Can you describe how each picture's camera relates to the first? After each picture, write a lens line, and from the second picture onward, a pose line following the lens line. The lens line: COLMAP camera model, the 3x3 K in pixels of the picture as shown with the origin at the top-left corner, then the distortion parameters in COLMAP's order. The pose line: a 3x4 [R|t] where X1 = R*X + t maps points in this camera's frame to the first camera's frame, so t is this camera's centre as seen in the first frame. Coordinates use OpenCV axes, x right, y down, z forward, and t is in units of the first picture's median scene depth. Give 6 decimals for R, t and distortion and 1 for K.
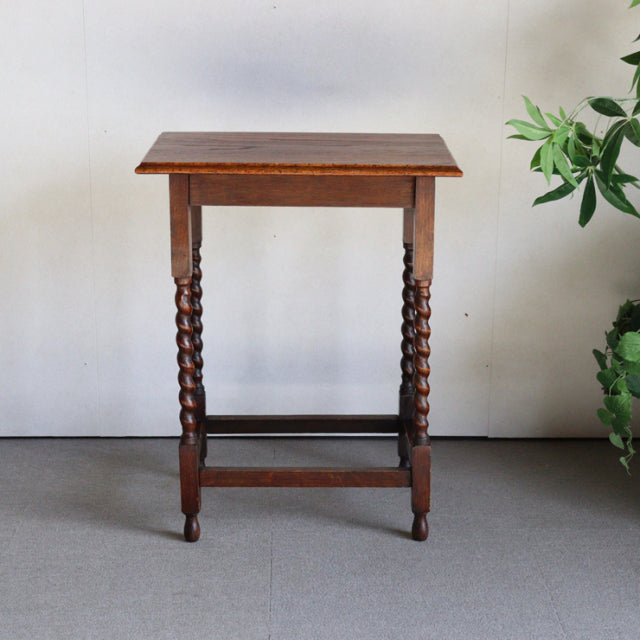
lens RADIAL K [[1525.9, 0, 320.0], [0, 1525.9, 320.0], [0, 0, 1]] dist [0.046082, 0.285347]
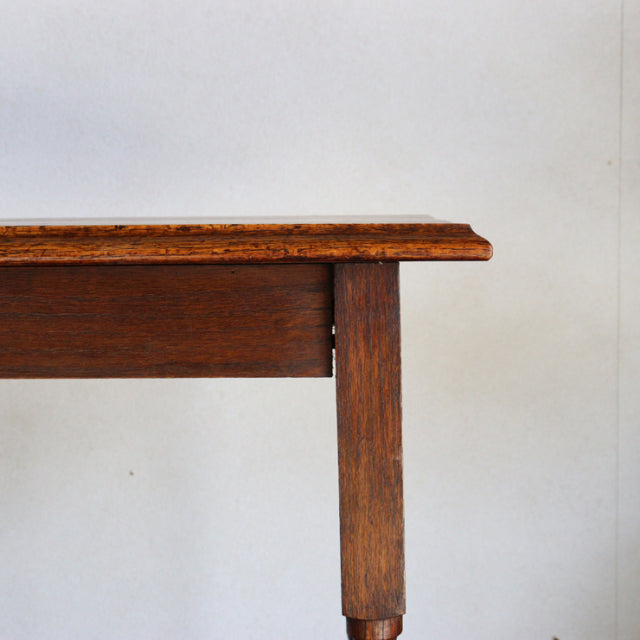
lens RADIAL K [[1342.8, 0, 291.0], [0, 1342.8, 321.4], [0, 0, 1]] dist [-0.036095, 0.052714]
pose [[0.993388, -0.015156, -0.113797, 0.077963], [-0.003449, 0.986859, -0.161547, -0.039305], [0.114750, 0.160871, 0.980282, 0.697869]]
